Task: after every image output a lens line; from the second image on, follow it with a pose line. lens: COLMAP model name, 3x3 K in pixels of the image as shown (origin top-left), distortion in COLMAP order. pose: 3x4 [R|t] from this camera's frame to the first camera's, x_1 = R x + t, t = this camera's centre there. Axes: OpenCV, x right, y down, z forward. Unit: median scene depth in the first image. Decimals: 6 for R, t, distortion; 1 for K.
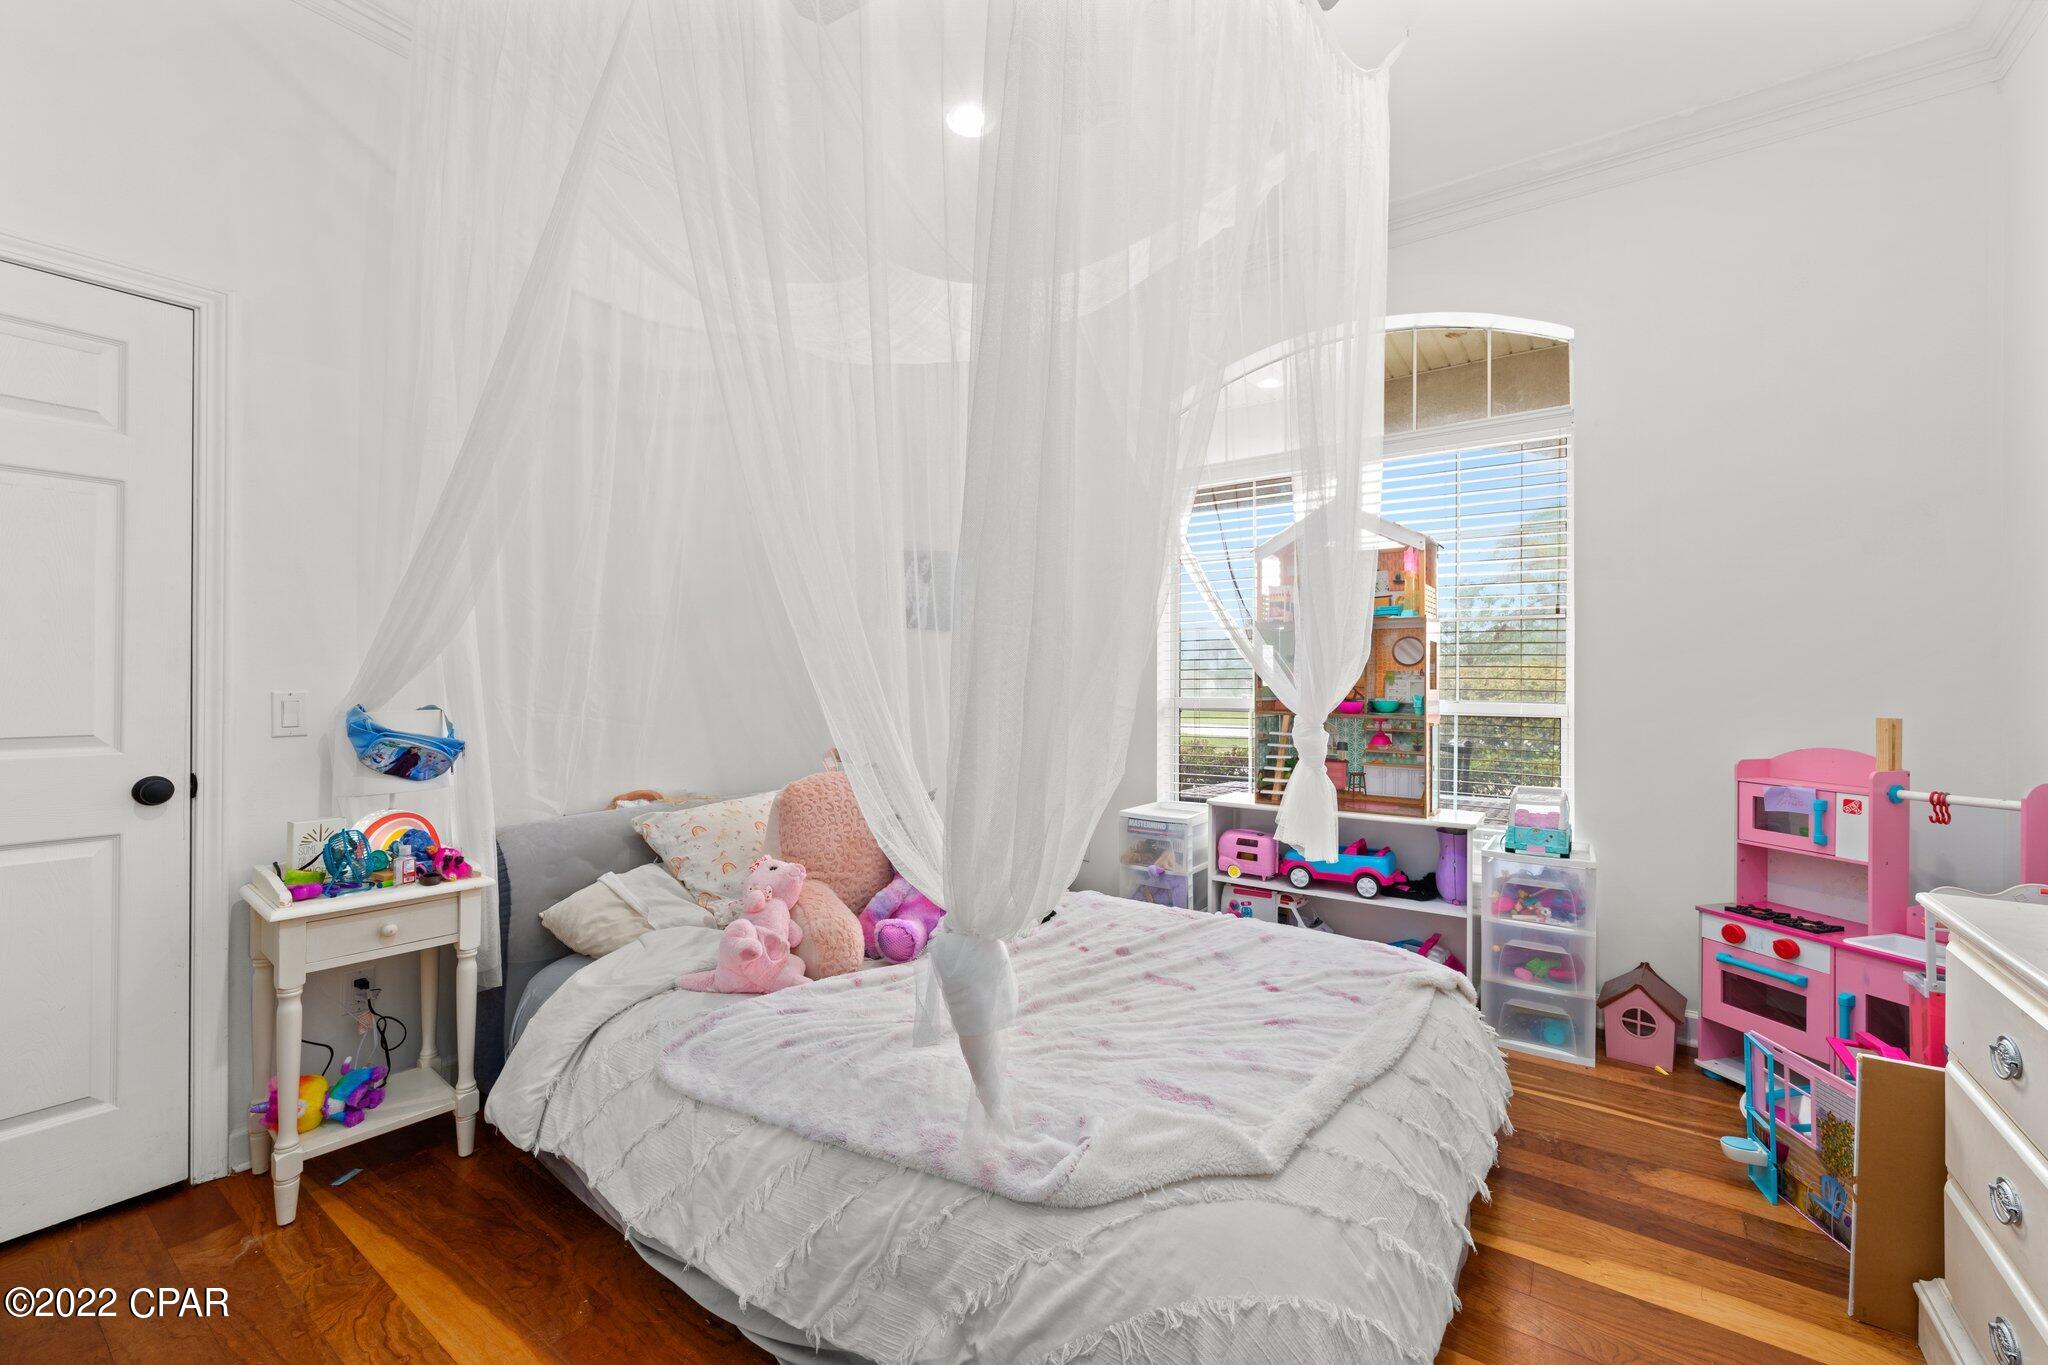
lens RADIAL K [[839.6, 0, 1024.0], [0, 839.6, 682.5], [0, 0, 1]] dist [-0.001806, -0.000185]
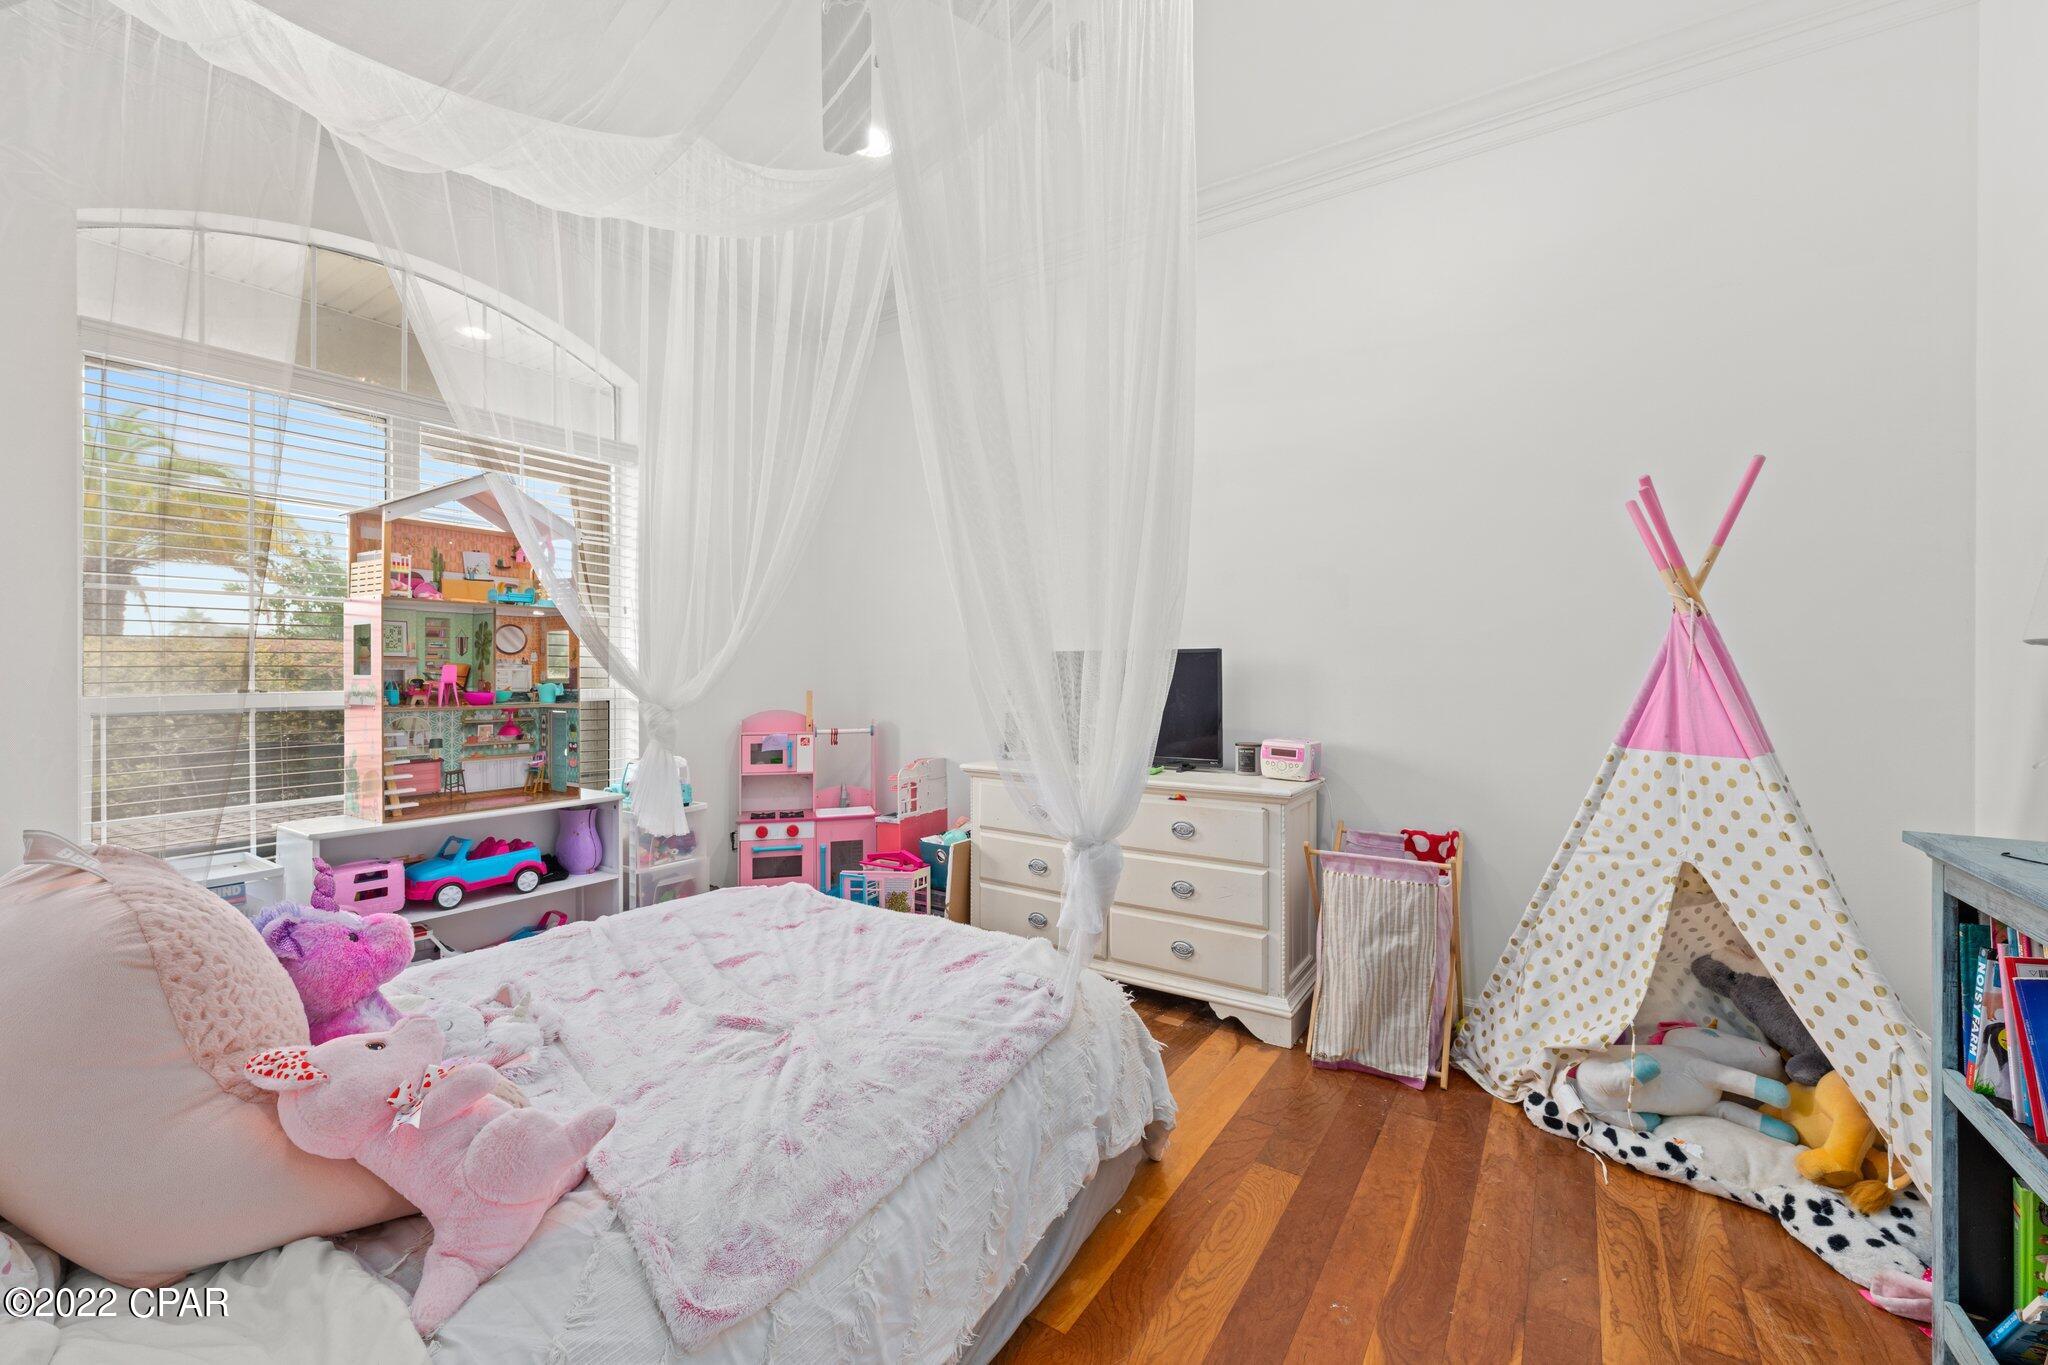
lens RADIAL K [[853.8, 0, 1026.1], [0, 853.8, 668.6], [0, 0, 1]] dist [0.001031, -0.000003]
pose [[-0.048412, -0.000103, 0.998827, -0.730196], [0.000172, 1.000000, 0.000111, -0.003942], [-0.998827, 0.000177, -0.048412, 0.558803]]
